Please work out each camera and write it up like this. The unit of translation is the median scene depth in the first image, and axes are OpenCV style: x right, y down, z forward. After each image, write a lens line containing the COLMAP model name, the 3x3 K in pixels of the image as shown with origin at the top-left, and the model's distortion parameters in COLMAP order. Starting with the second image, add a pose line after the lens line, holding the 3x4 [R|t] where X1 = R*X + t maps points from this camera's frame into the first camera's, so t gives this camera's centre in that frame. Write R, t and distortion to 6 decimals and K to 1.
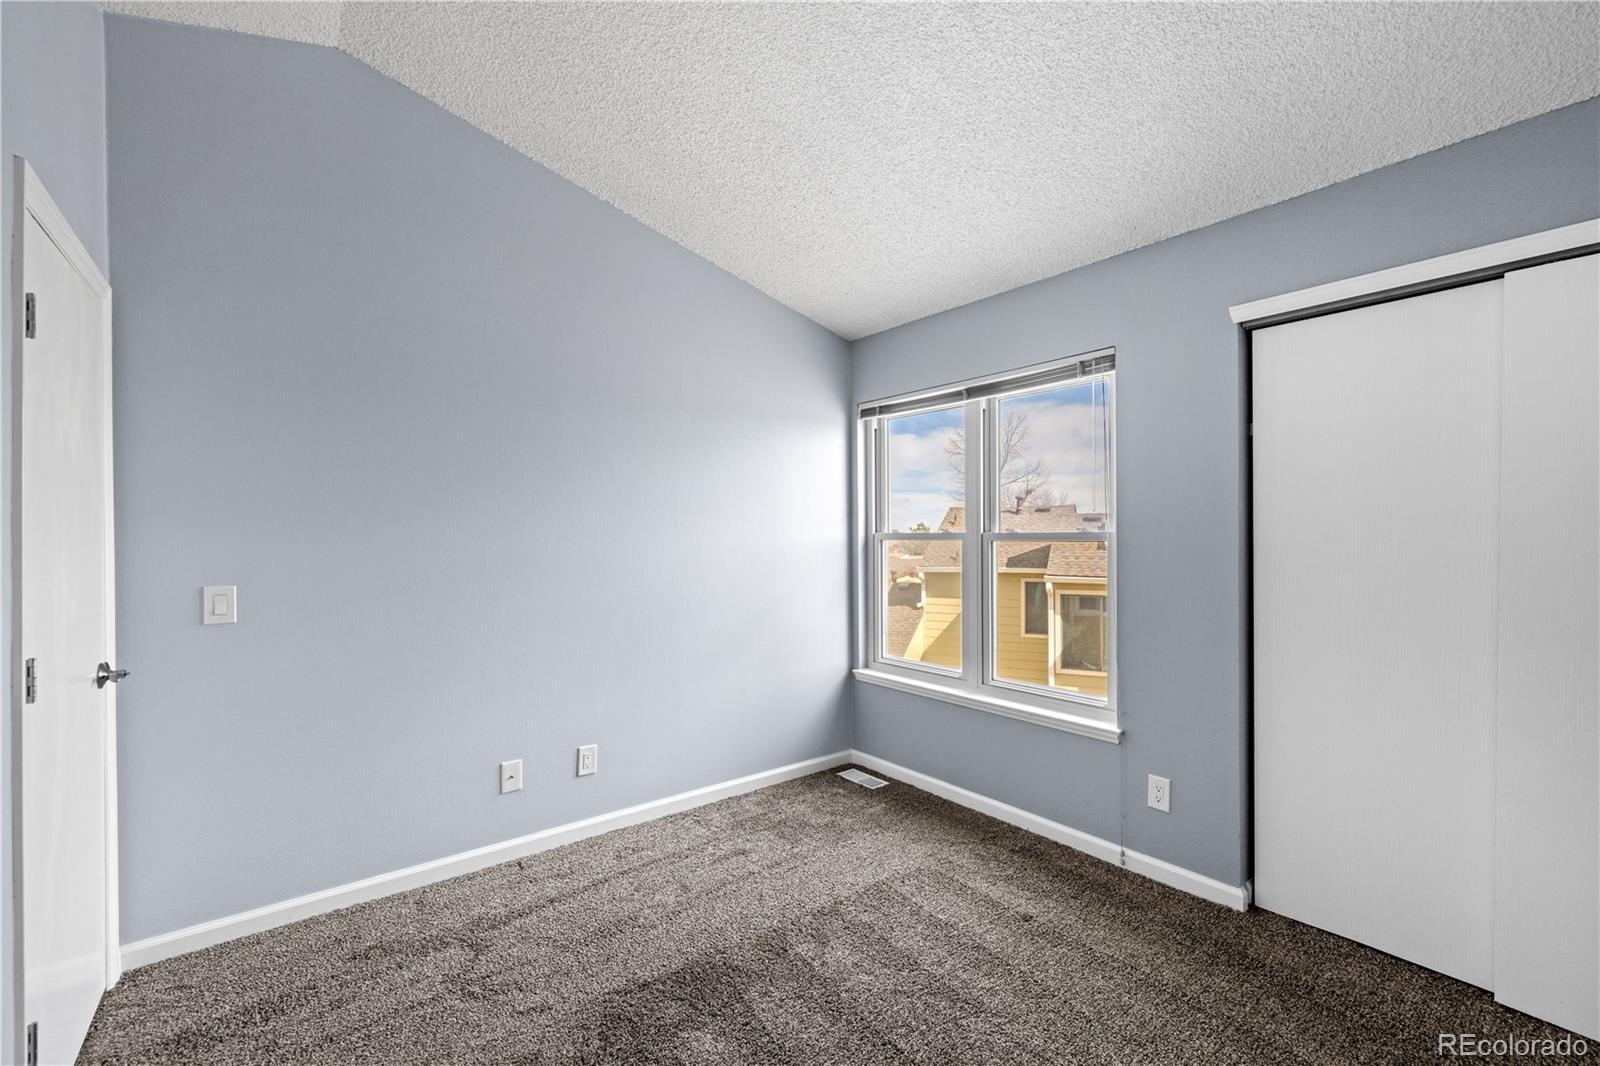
lens RADIAL K [[680.7, 0, 795.2], [0, 680.7, 536.1], [0, 0, 1]] dist [0.000430, 0.000143]
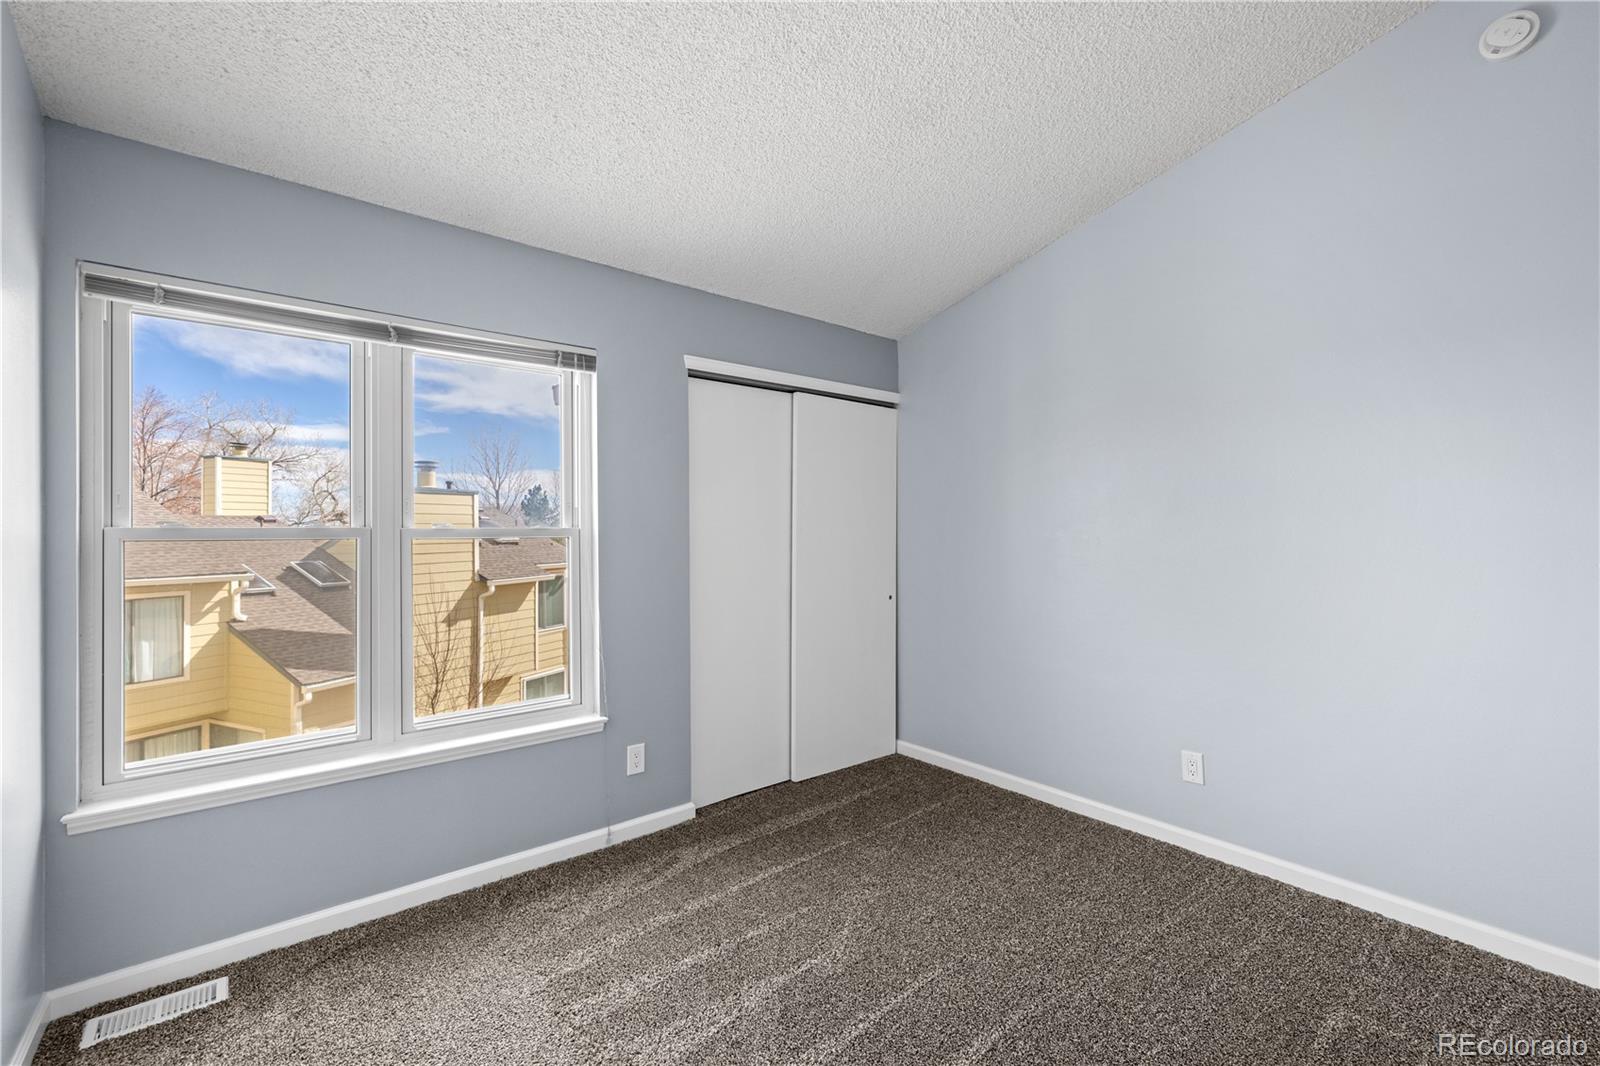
lens RADIAL K [[680.7, 0, 795.5], [0, 680.7, 526.9], [0, 0, 1]] dist [0.000430, 0.000143]
pose [[-0.025445, 0.005374, 0.999662, -0.521313], [0.001936, 0.999984, -0.005327, -0.001999], [-0.999674, 0.001800, -0.025455, 0.657020]]
